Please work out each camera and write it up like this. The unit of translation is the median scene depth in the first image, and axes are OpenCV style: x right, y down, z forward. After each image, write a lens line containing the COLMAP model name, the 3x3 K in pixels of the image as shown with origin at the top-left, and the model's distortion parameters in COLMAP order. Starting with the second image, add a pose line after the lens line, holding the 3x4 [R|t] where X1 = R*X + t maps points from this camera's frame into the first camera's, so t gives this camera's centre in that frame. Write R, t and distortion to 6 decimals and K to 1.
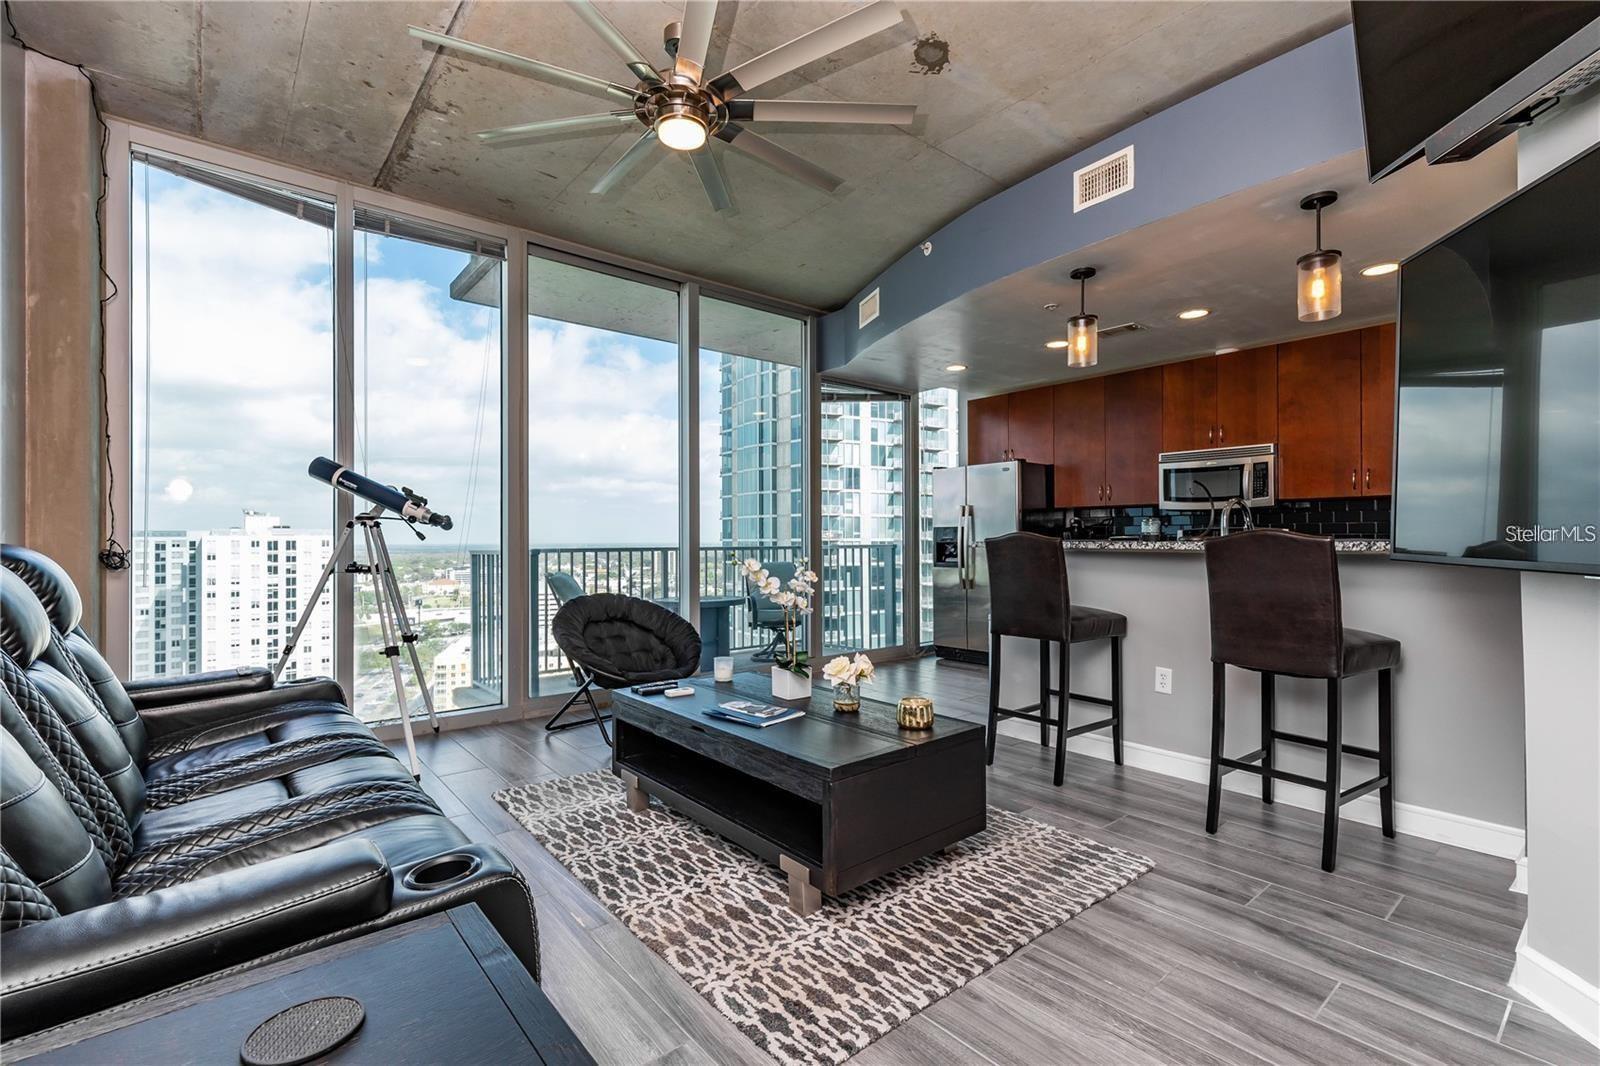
lens RADIAL K [[724.4, 0, 812.0], [0, 724.4, 535.8], [0, 0, 1]] dist [0.004342, 0.000186]
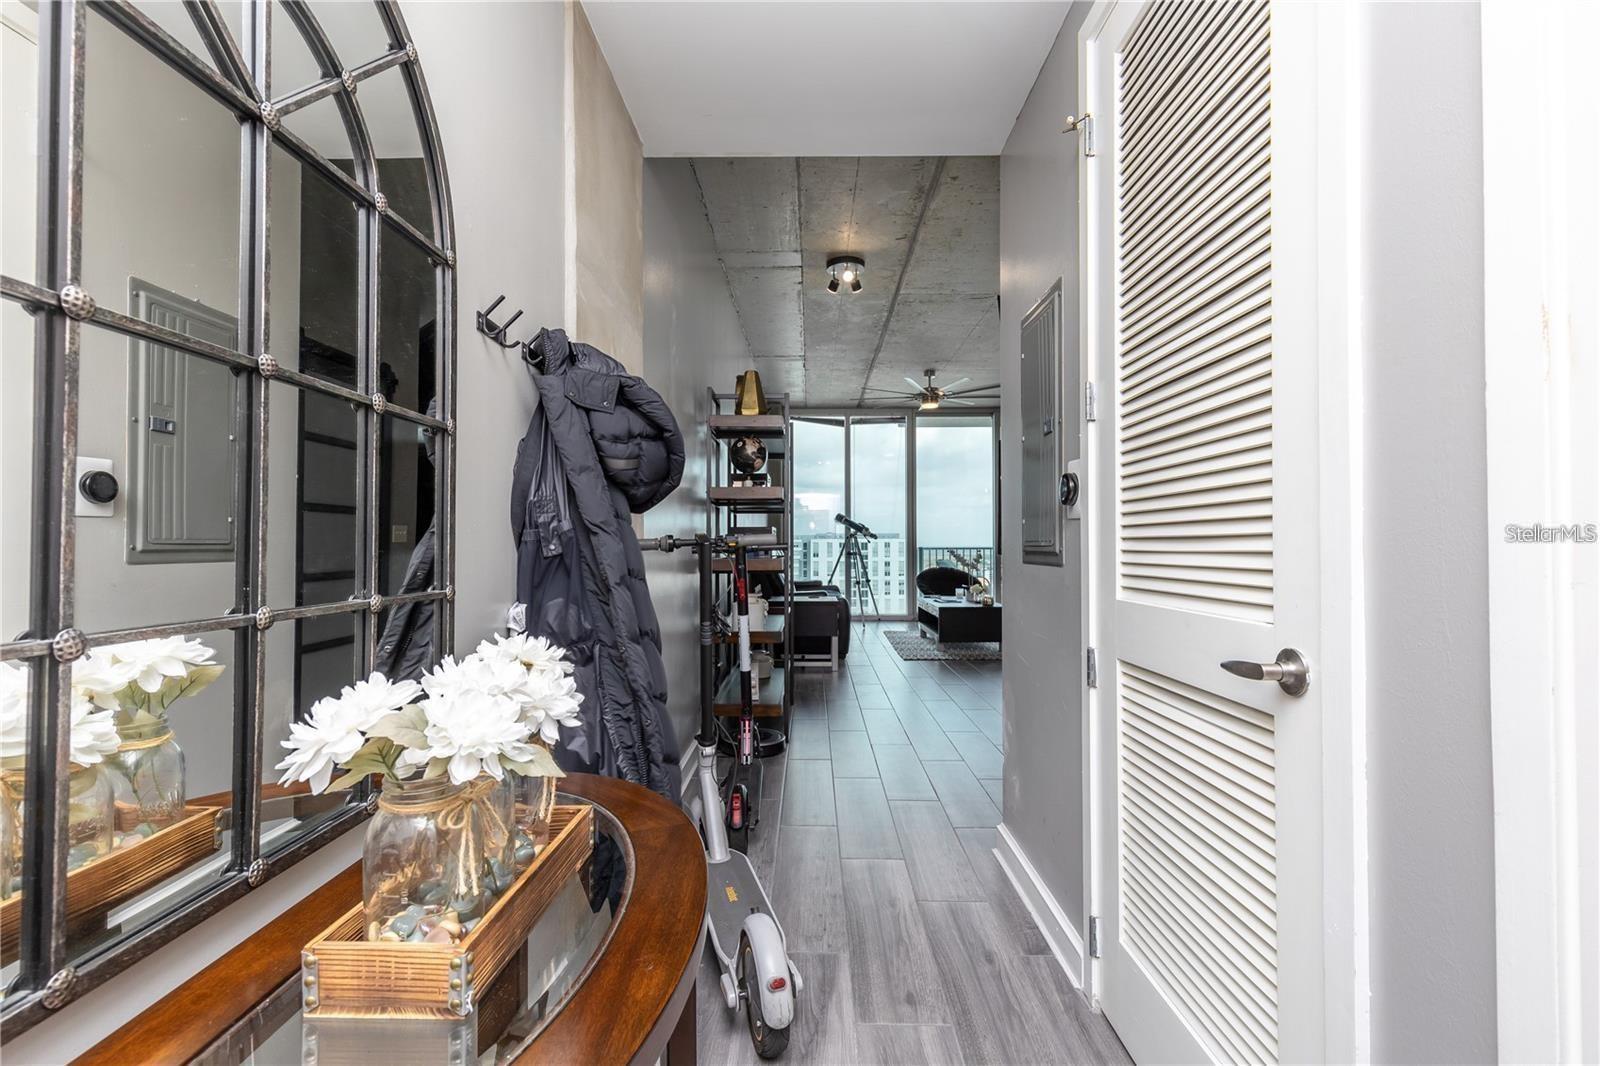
lens RADIAL K [[724.4, 0, 797.1], [0, 724.4, 540.7], [0, 0, 1]] dist [0.004342, 0.000186]
pose [[0.752895, -0.001774, -0.658139, 0.995810], [0.004840, 0.999984, 0.002841, -0.012195], [0.658123, -0.005324, 0.752891, -1.160687]]
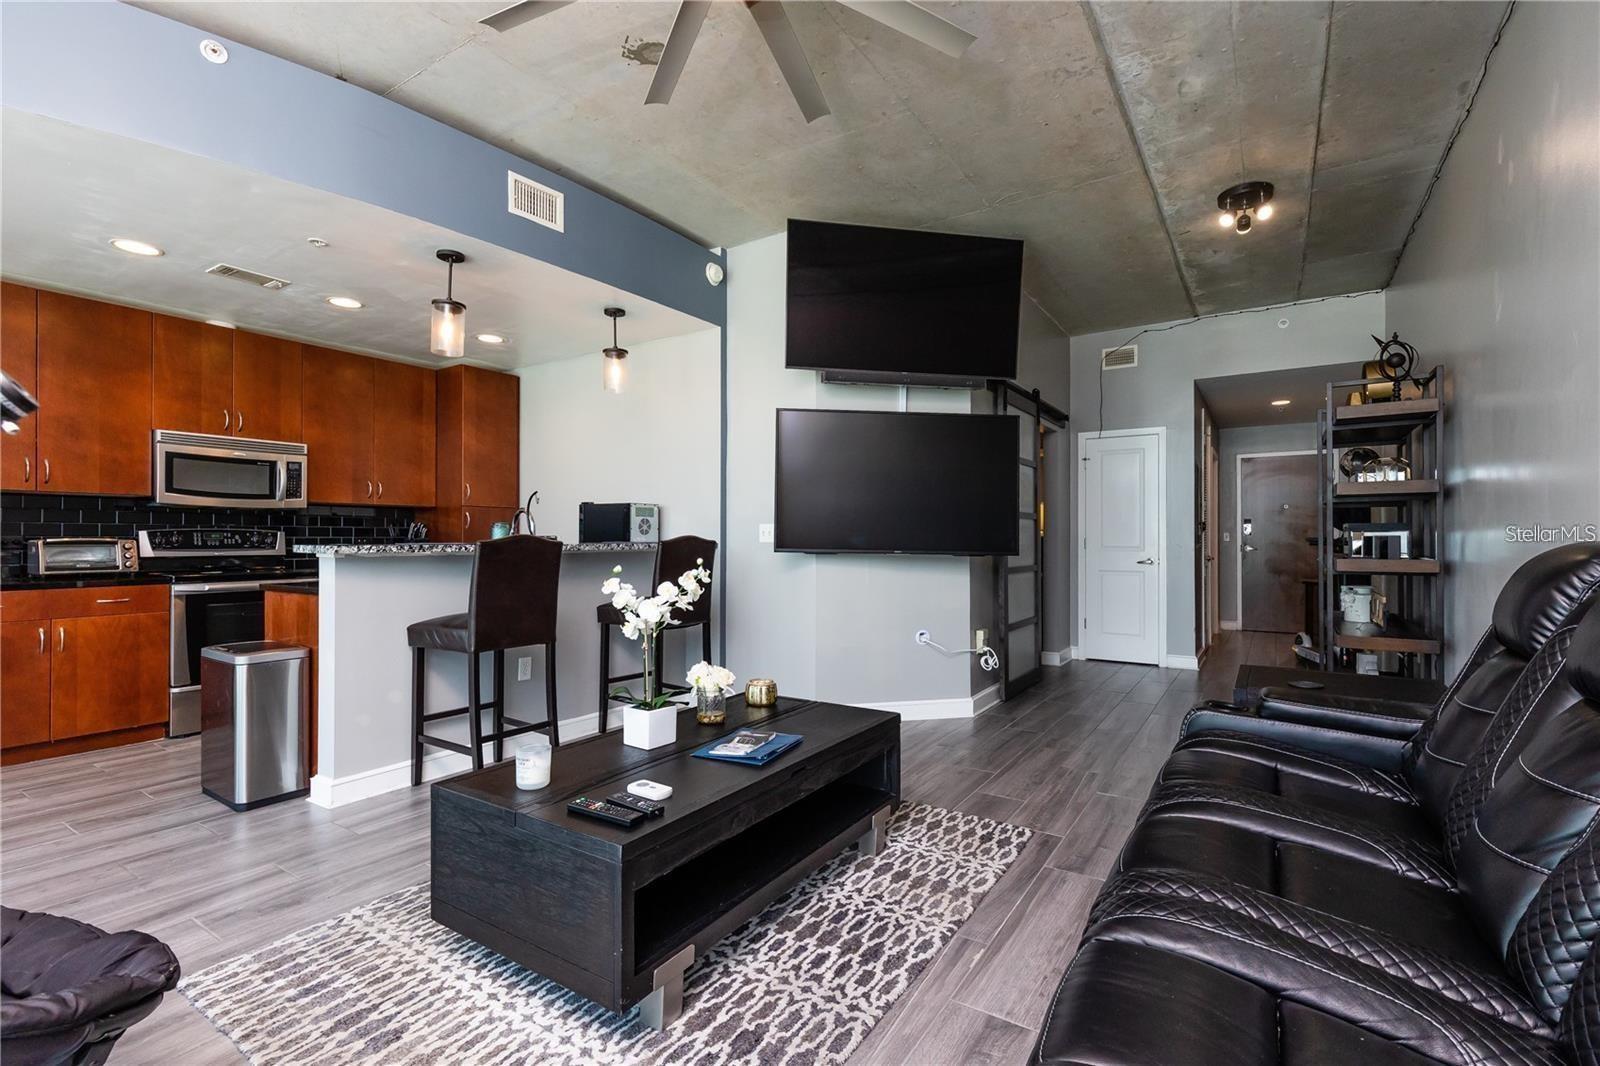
lens RADIAL K [[724.4, 0, 801.6], [0, 724.4, 533.7], [0, 0, 1]] dist [0.004342, 0.000186]
pose [[-0.292768, 0.011333, 0.956116, -0.640954], [-0.002434, 0.999918, -0.012597, 0.004958], [-0.956180, -0.006015, -0.292716, 0.836042]]
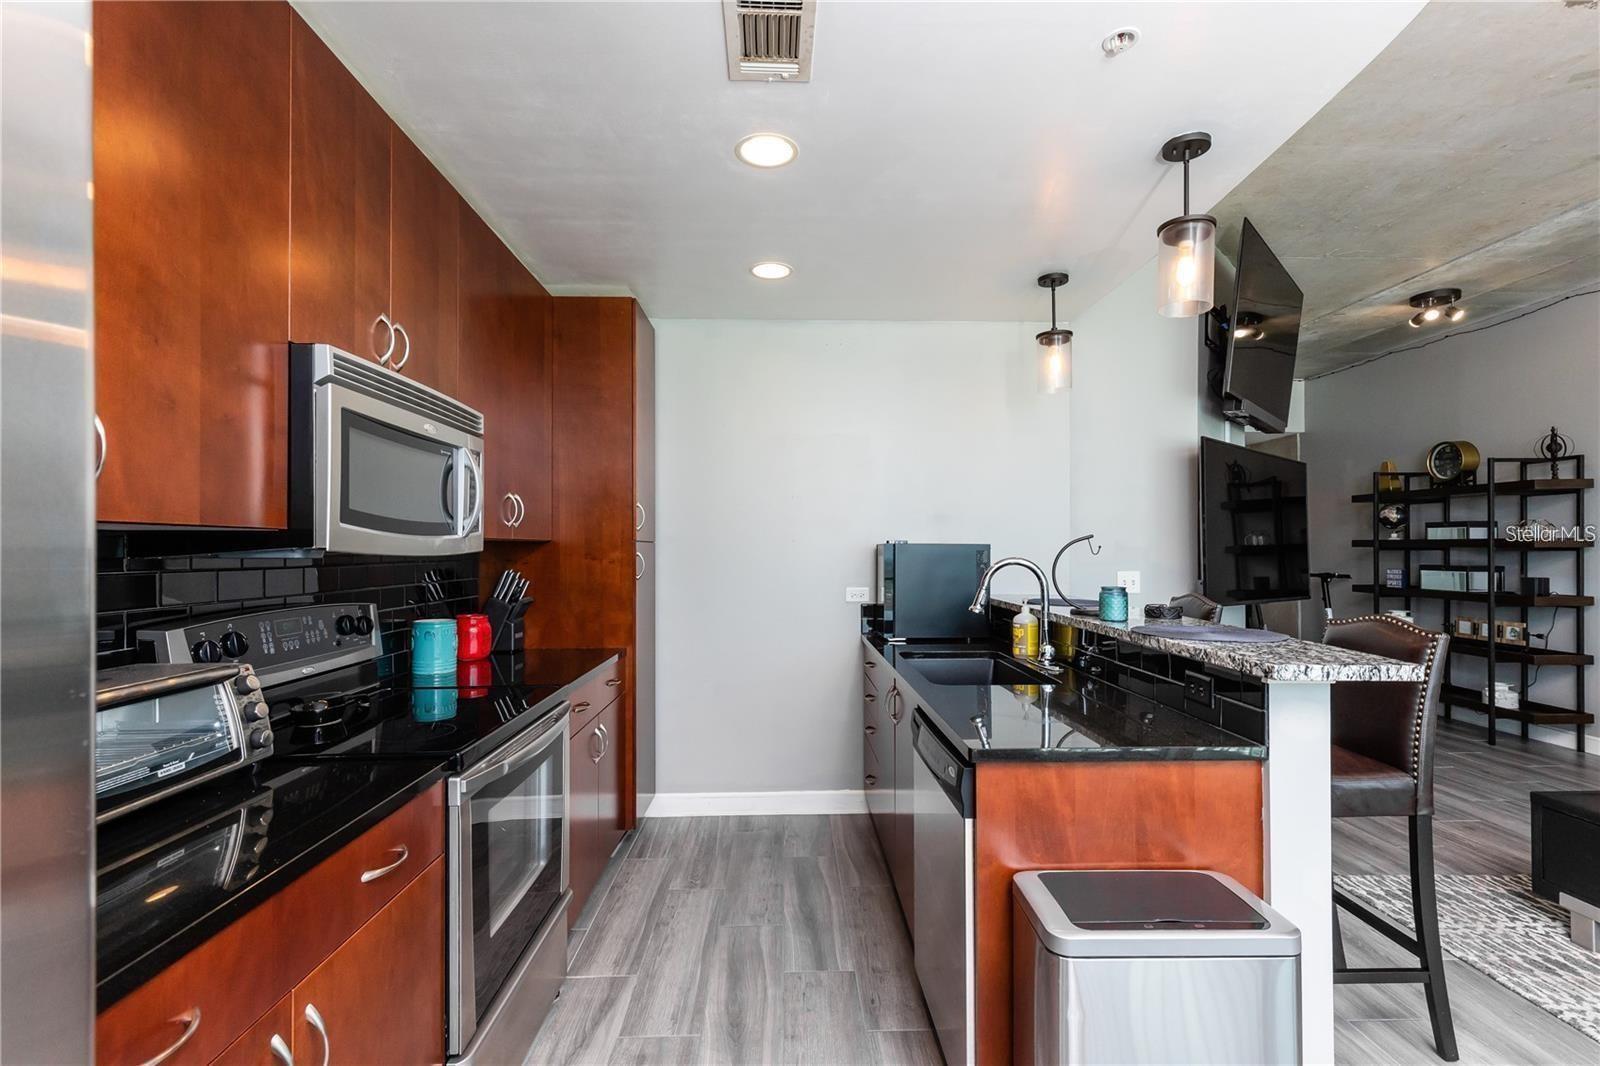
lens RADIAL K [[724.4, 0, 802.5], [0, 724.4, 533.1], [0, 0, 1]] dist [0.004342, 0.000186]
pose [[-0.784971, 0.010490, 0.619443, 0.247649], [-0.003769, 0.999757, -0.021708, -0.055531], [-0.619520, -0.019375, -0.784741, 1.584280]]
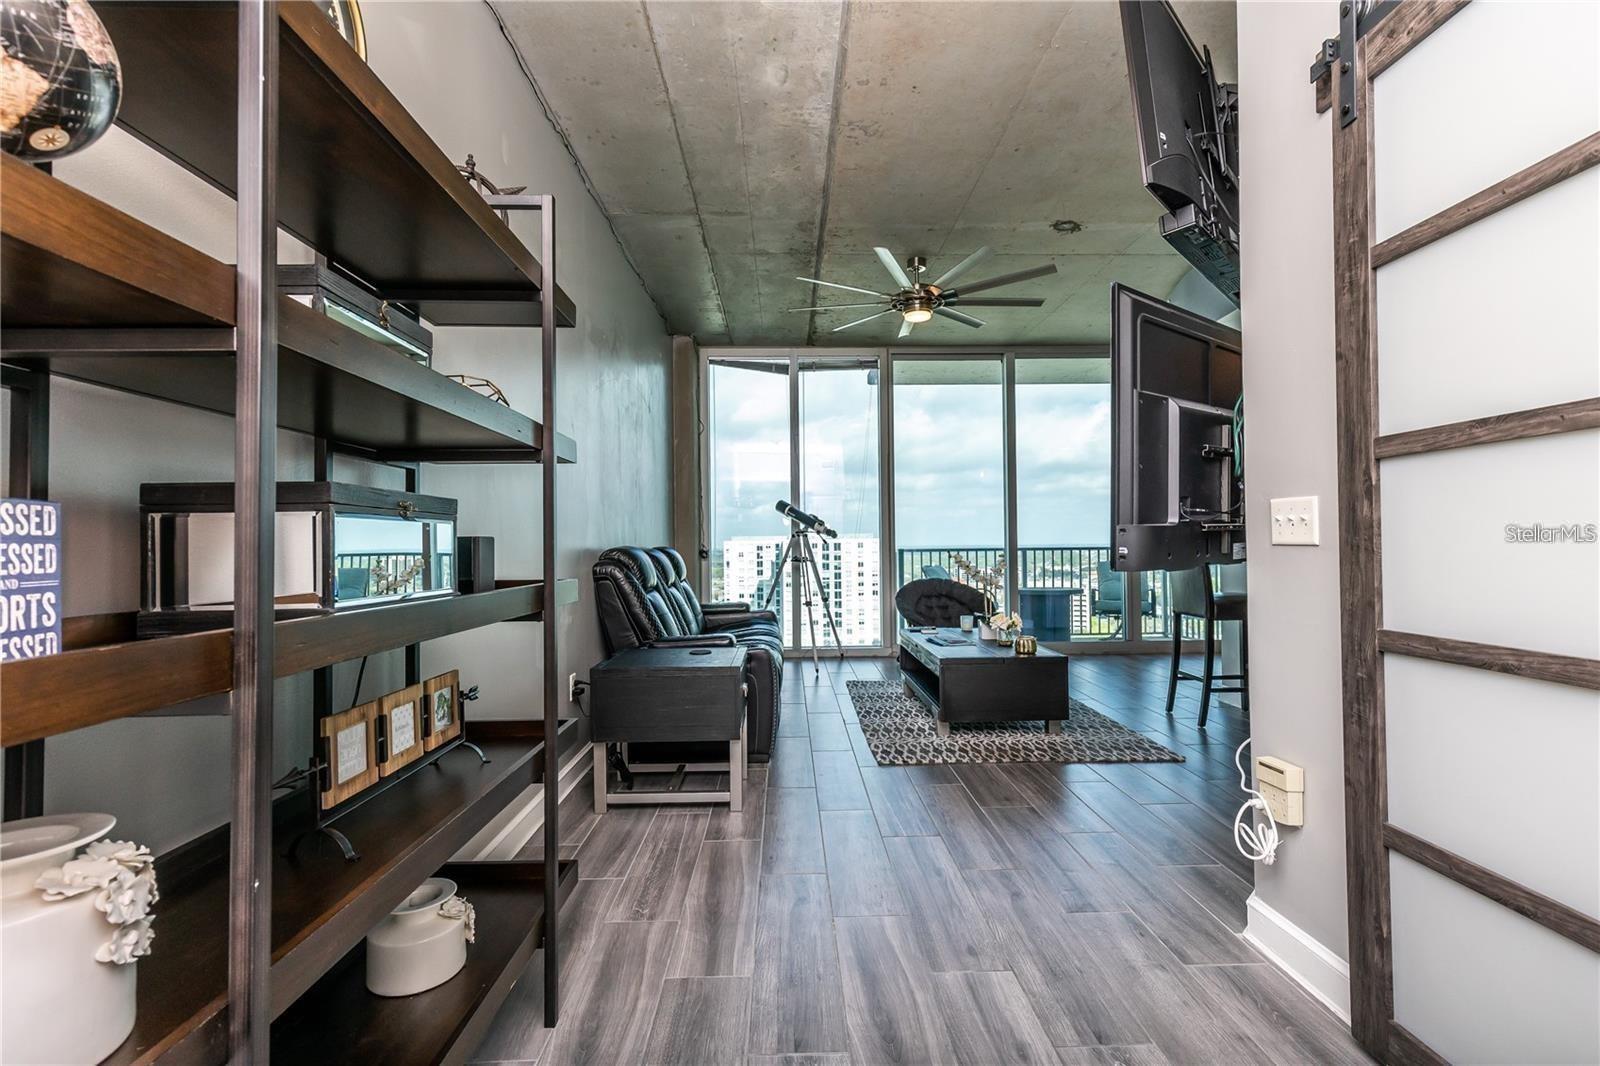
lens RADIAL K [[724.4, 0, 811.5], [0, 724.4, 534.4], [0, 0, 1]] dist [0.004342, 0.000186]
pose [[0.788941, -0.012705, -0.614337, 0.521993], [0.009906, 0.999919, -0.007958, -0.003754], [0.614389, 0.000192, 0.789004, -0.424967]]
